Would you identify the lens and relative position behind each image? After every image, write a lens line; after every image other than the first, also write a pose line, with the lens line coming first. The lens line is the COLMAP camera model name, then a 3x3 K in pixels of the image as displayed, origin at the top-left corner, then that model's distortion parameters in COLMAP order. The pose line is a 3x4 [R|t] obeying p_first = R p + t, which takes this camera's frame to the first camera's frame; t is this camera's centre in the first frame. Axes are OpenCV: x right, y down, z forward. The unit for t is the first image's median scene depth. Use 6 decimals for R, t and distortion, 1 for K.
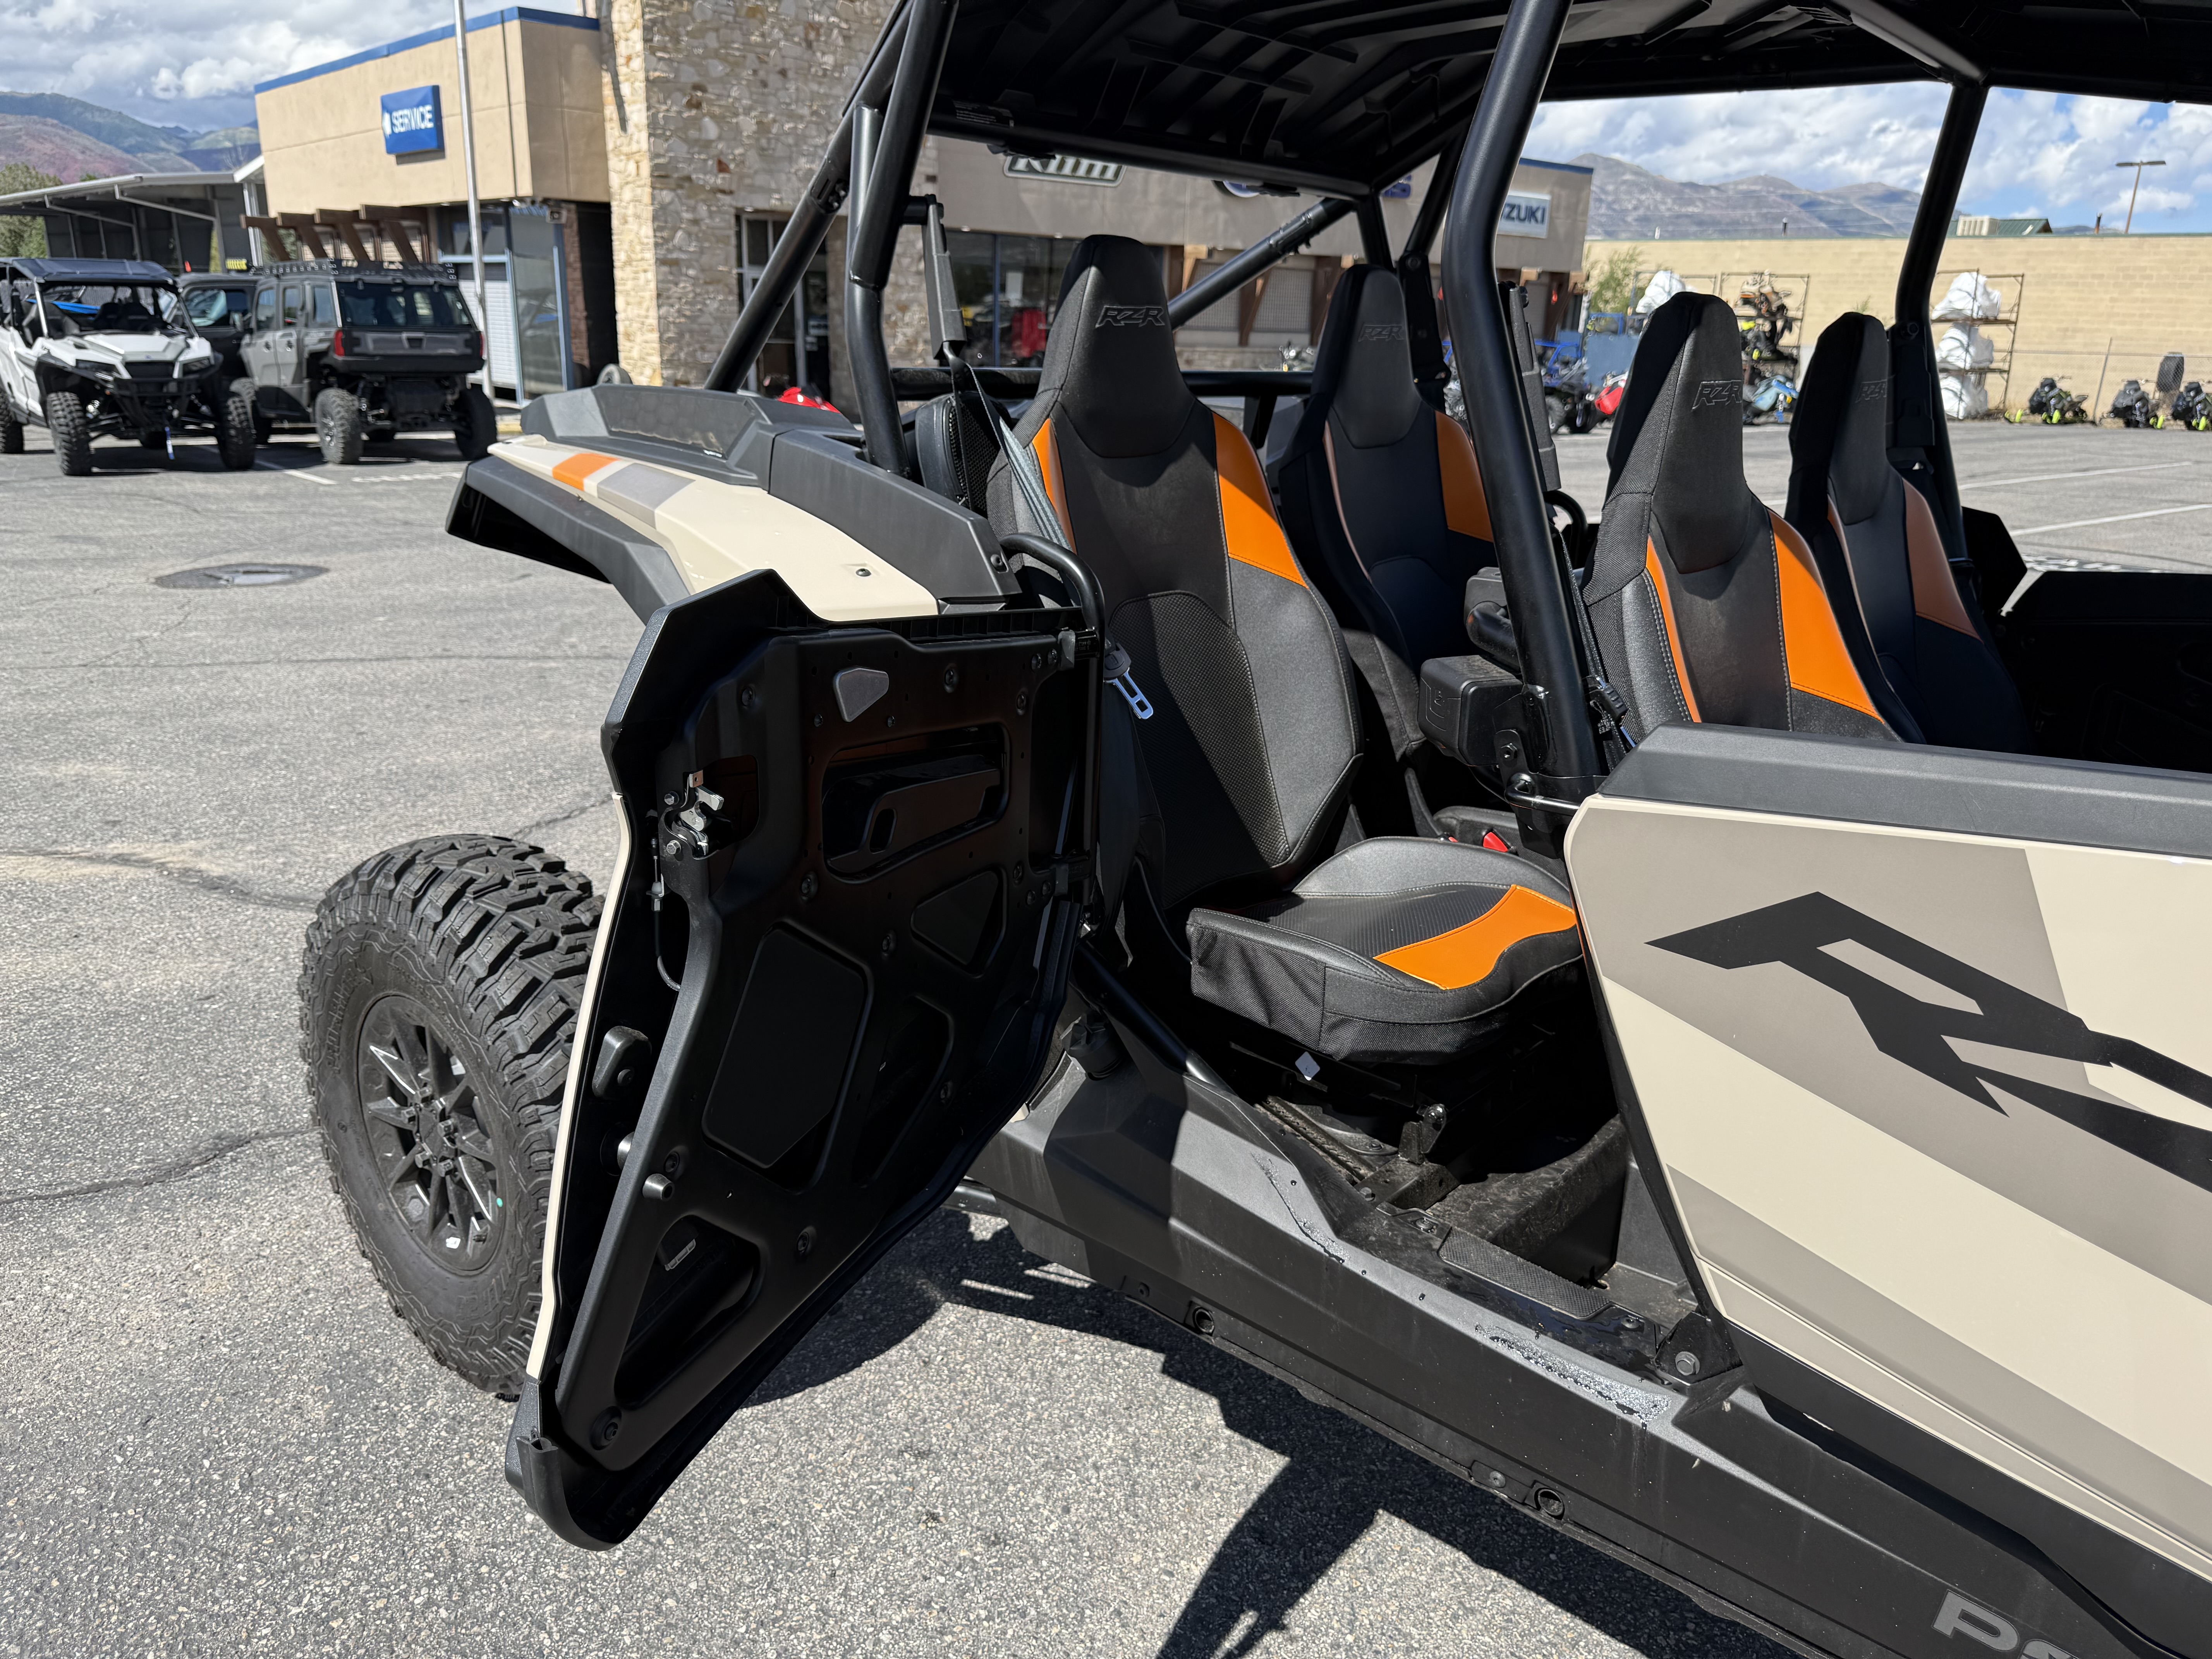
lens RADIAL K [[1575.1, 0, 1116.7], [0, 1575.1, 830.8], [0, 0, 1]] dist [0.024014, -0.035311]
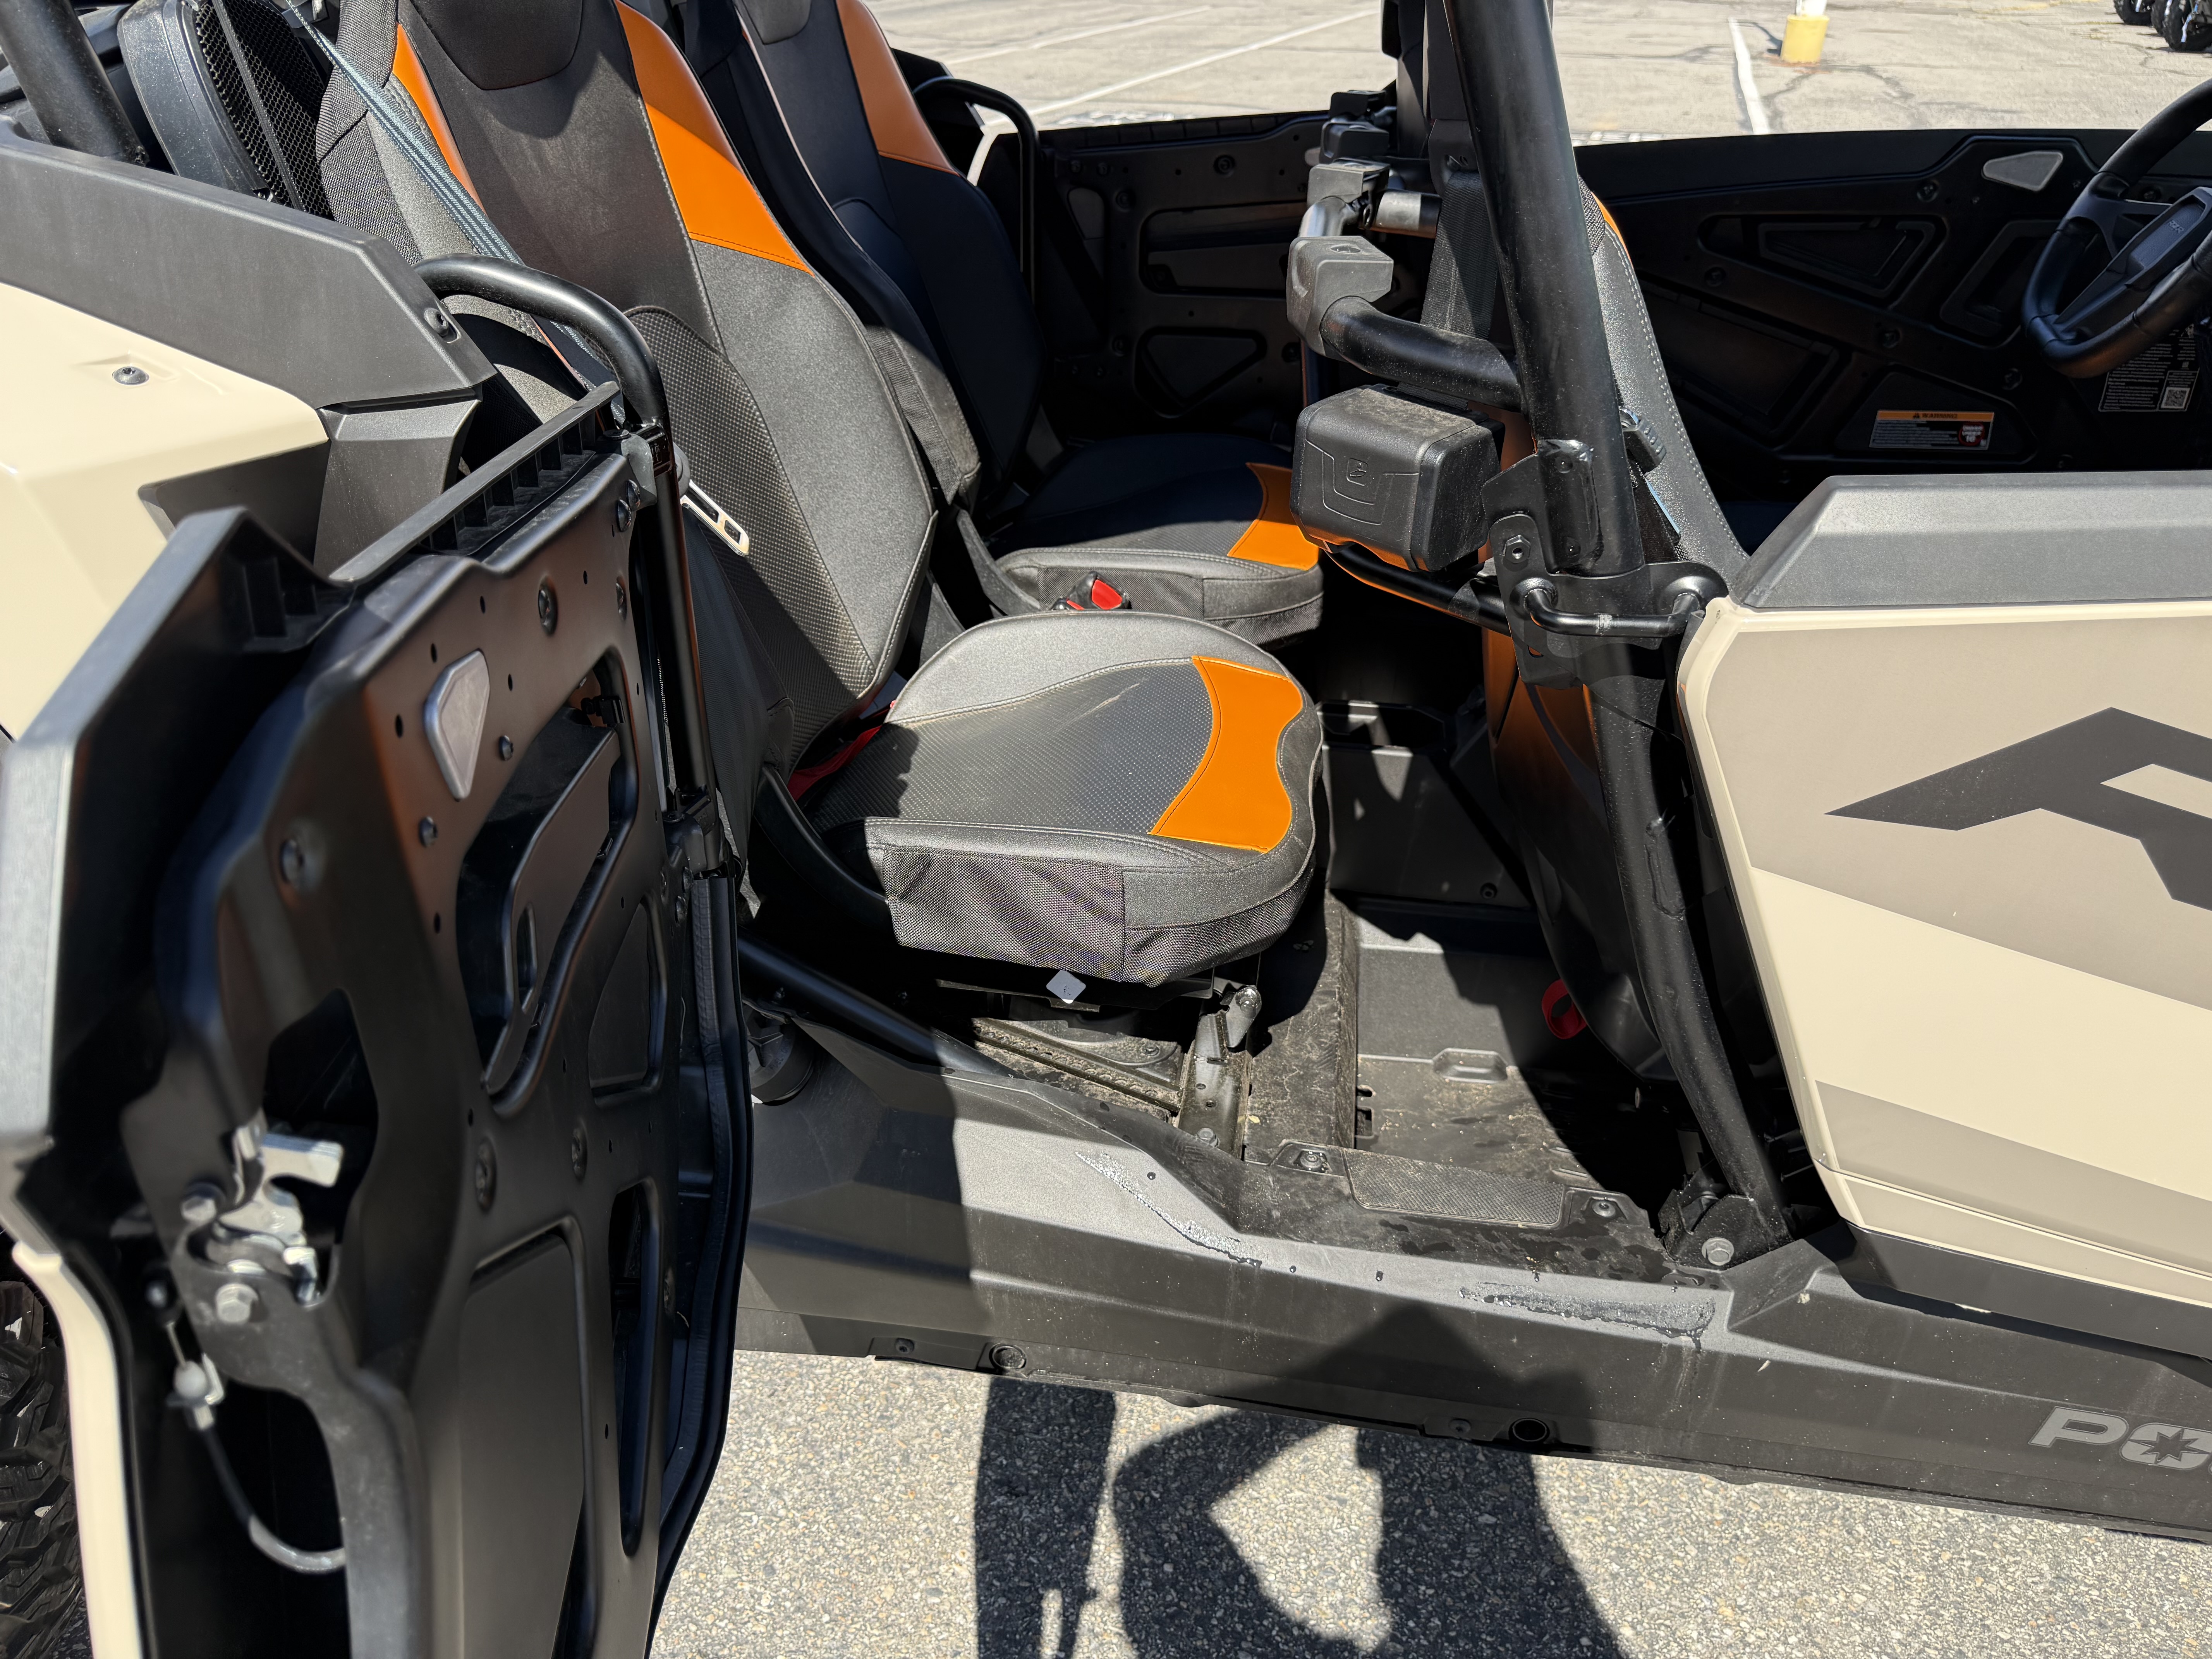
lens RADIAL K [[1575.1, 0, 1099.6], [0, 1575.1, 818.5], [0, 0, 1]] dist [0.024014, -0.035311]
pose [[0.853807, -0.279278, 0.439338, -0.017777], [0.173179, 0.948229, 0.266215, -0.012466], [-0.490941, -0.151212, 0.857970, 0.043934]]
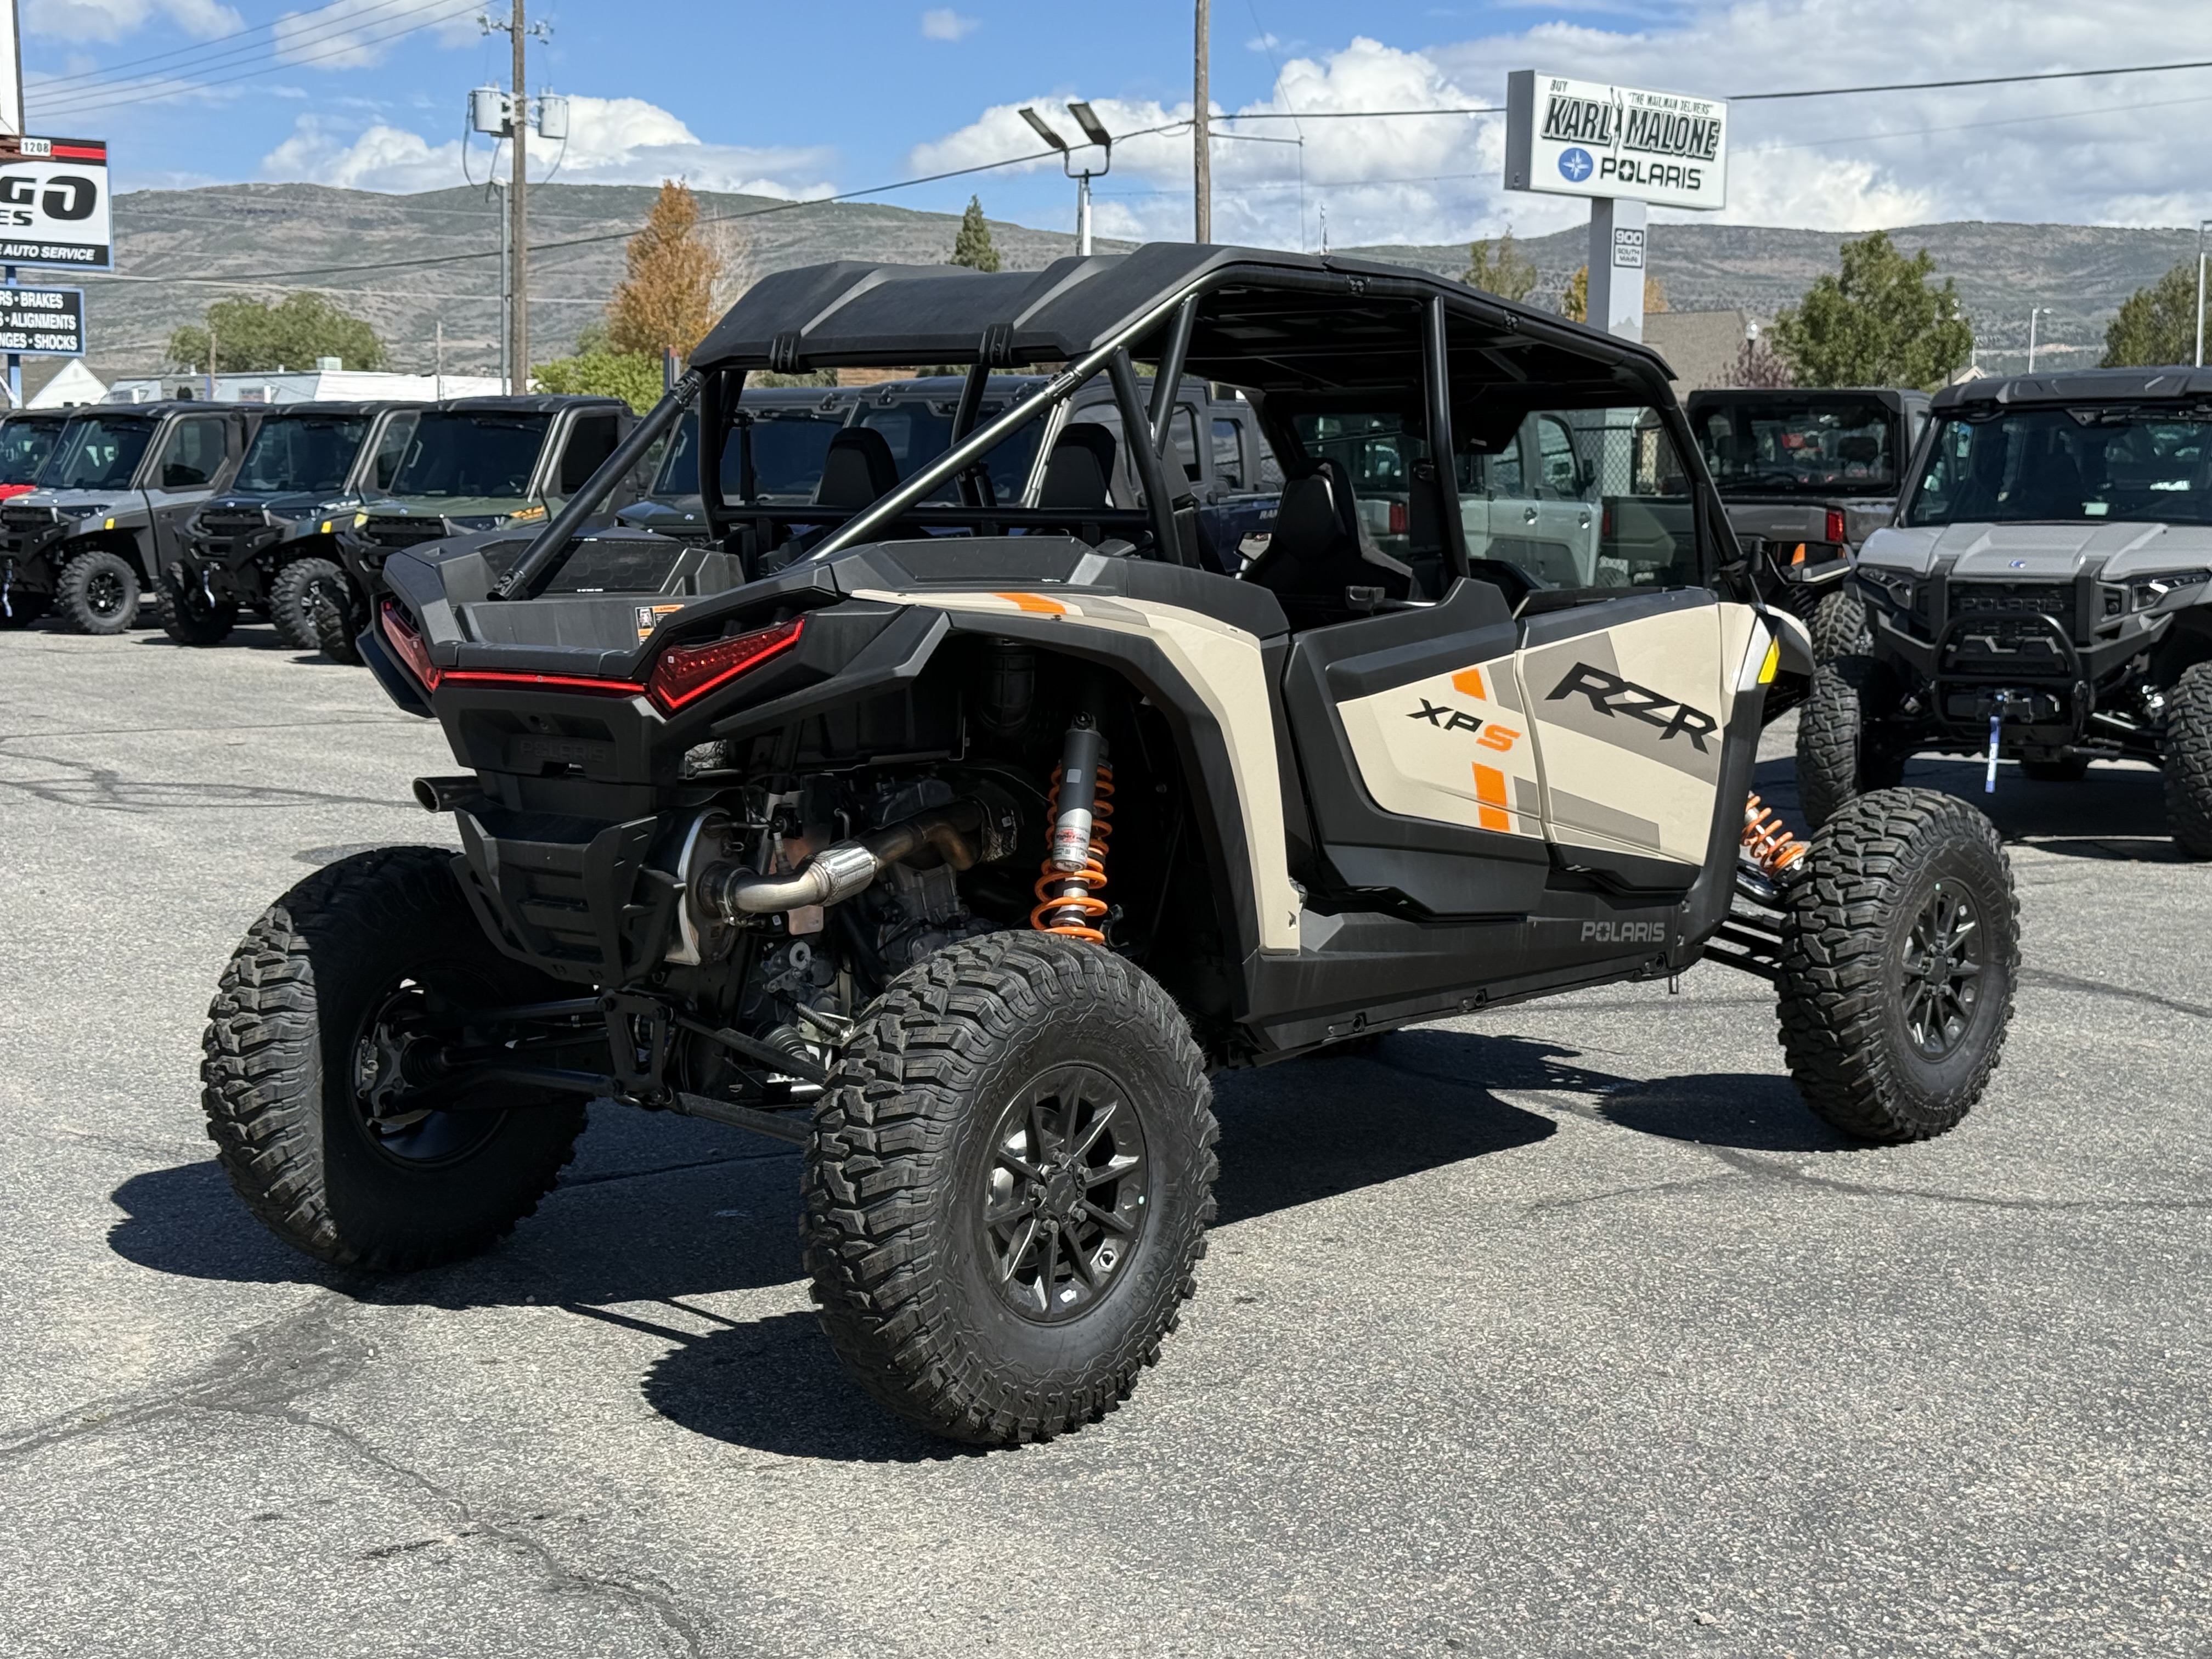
lens RADIAL K [[3189.1, 0, 1117.7], [0, 3189.1, 863.0], [0, 0, 1]] dist [0.118795, 0.000000]
pose [[0.011181, -0.150880, 0.988489, -0.385018], [0.298763, 0.943899, 0.140695, -0.049063], [-0.954262, 0.293750, 0.055631, 0.112619]]
